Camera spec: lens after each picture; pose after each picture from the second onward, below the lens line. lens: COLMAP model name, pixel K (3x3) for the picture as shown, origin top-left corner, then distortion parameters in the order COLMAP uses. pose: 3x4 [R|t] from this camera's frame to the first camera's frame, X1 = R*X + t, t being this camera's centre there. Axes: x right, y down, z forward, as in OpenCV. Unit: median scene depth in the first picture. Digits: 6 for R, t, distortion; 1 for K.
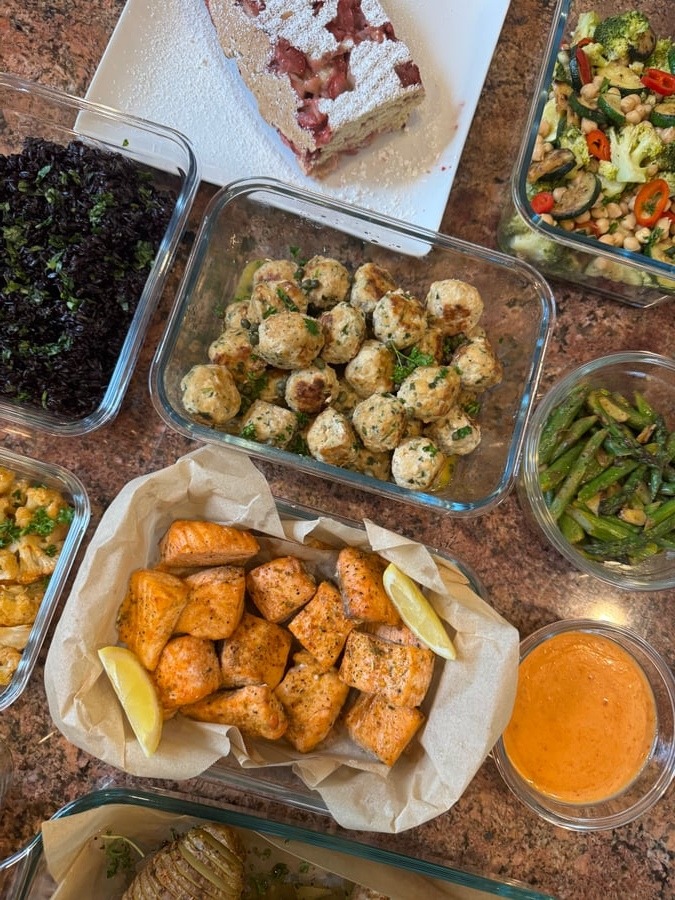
lens RADIAL K [[649.4, 0, 344.8], [0, 649.4, 446.6], [0, 0, 1]] dist [0.001022, -0.015683]
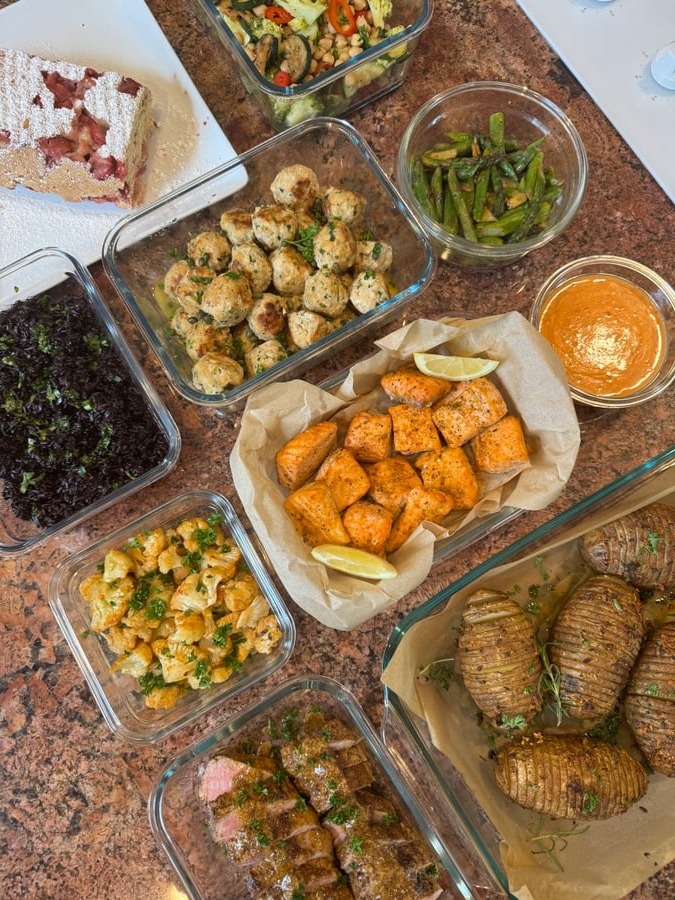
lens RADIAL K [[653.4, 0, 337.5], [0, 653.4, 450.0], [0, 0, 1]] dist [-0.000782, -0.013439]
pose [[0.672876, -0.739112, 0.030838, -0.187514], [0.738404, 0.673581, 0.032362, 0.139039], [-0.044691, 0.000996, 0.999000, -0.248398]]
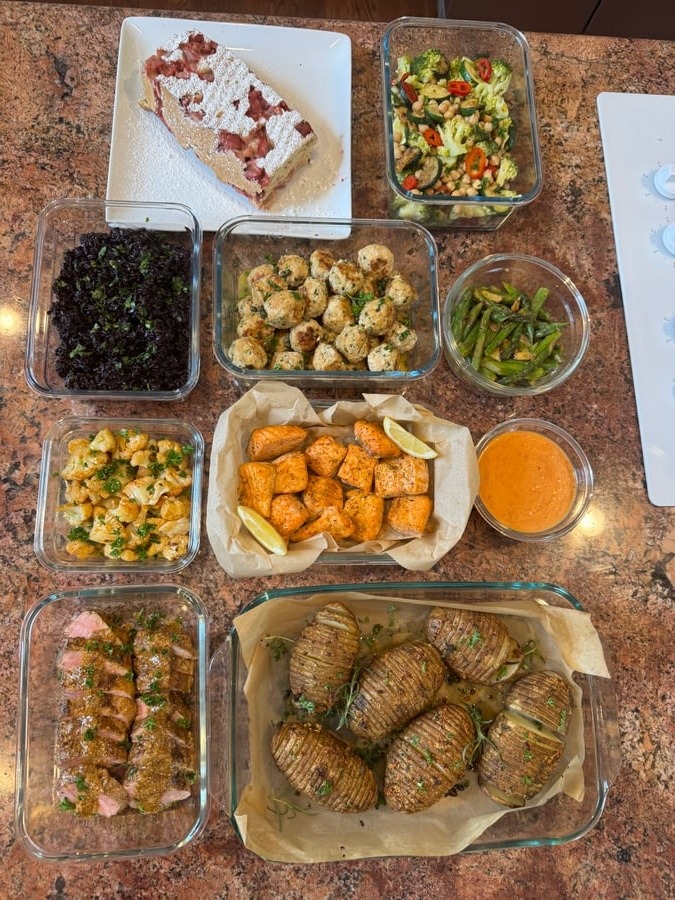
lens RADIAL K [[642.6, 0, 337.5], [0, 642.6, 450.0], [0, 0, 1]] dist [0.048808, -0.088273]
pose [[0.953990, -0.296196, 0.046594, -0.132360], [0.297181, 0.954691, -0.015727, 0.223102], [-0.039824, 0.028850, 0.998790, -0.561172]]
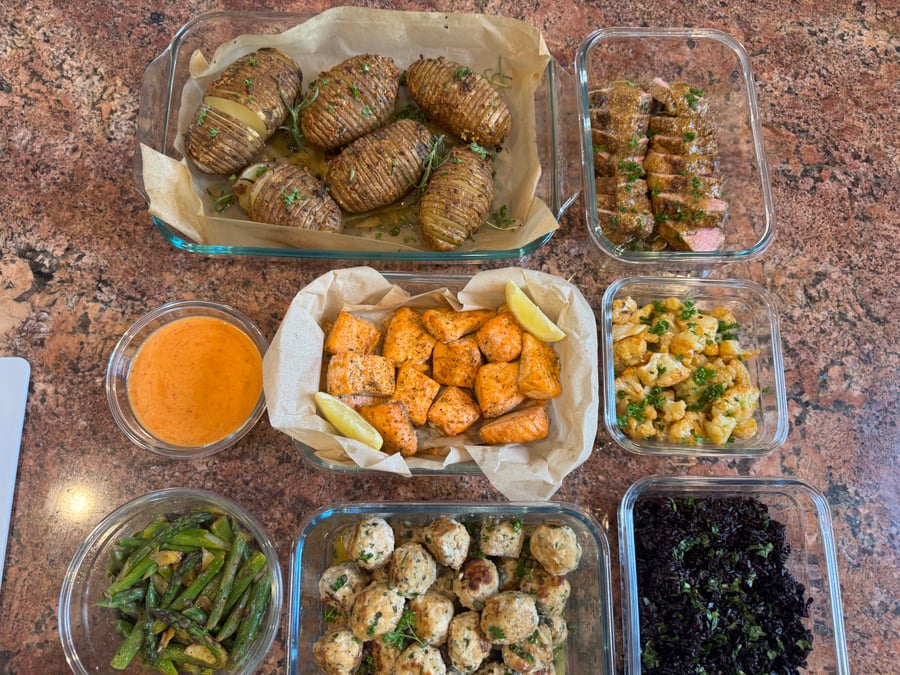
lens RADIAL K [[642.6, 0, 450.0], [0, 642.6, 337.5], [0, 0, 1]] dist [0.048808, -0.088273]
pose [[-0.948881, 0.232517, -0.213449, 0.138039], [-0.296198, -0.889604, 0.347666, -0.087997], [-0.109047, 0.393117, 0.912999, -0.221830]]
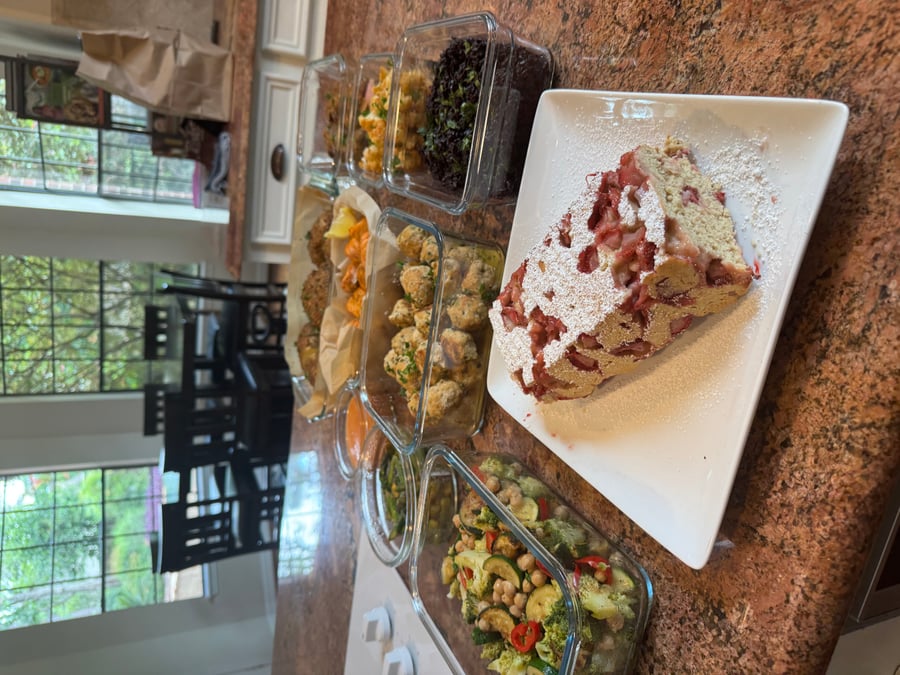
lens RADIAL K [[657.5, 0, 450.0], [0, 657.5, 337.5], [0, 0, 1]] dist [0.133859, -0.294863]
pose [[-0.114313, 0.993245, -0.019925, 0.061283], [-0.329402, -0.018974, 0.943999, -1.624821], [0.937244, 0.114474, 0.329346, 0.528441]]
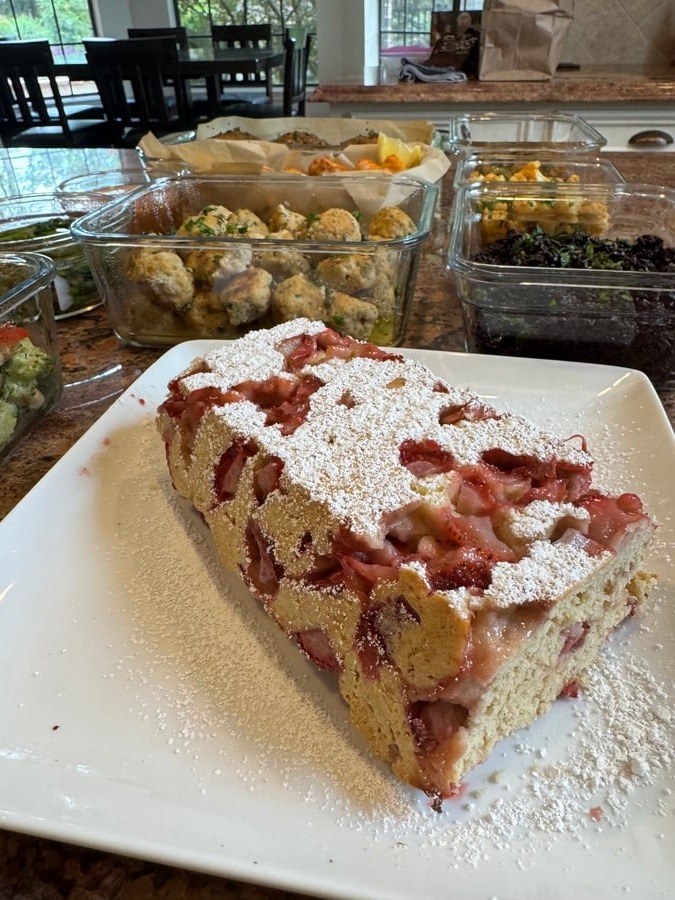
lens RADIAL K [[650.8, 0, 342.0], [0, 650.8, 398.5], [0, 0, 1]] dist [-0.002921, 0.002816]
pose [[-0.990877, -0.018125, -0.133546, 0.035823], [-0.116675, -0.380587, 0.917355, -1.206469], [-0.067453, 0.924567, 0.375000, 0.799740]]
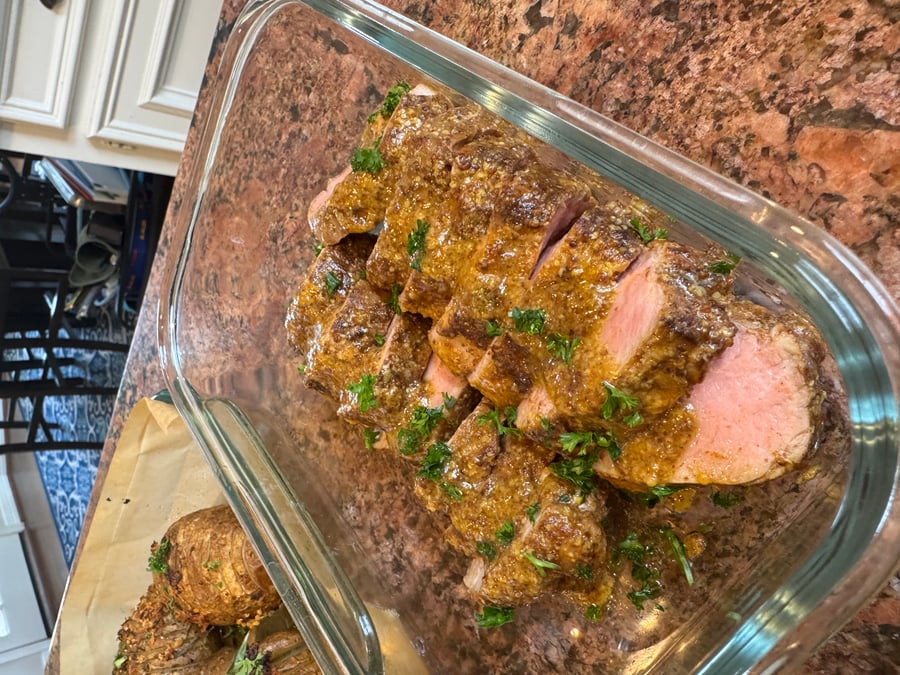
lens RADIAL K [[640.8, 0, 394.8], [0, 640.8, 335.6], [0, 0, 1]] dist [-0.003728, -0.004607]
pose [[-0.314418, 0.930687, 0.186985, -0.744483], [-0.534630, -0.336374, 0.775257, 0.257209], [0.784418, 0.143787, 0.603335, 0.526971]]
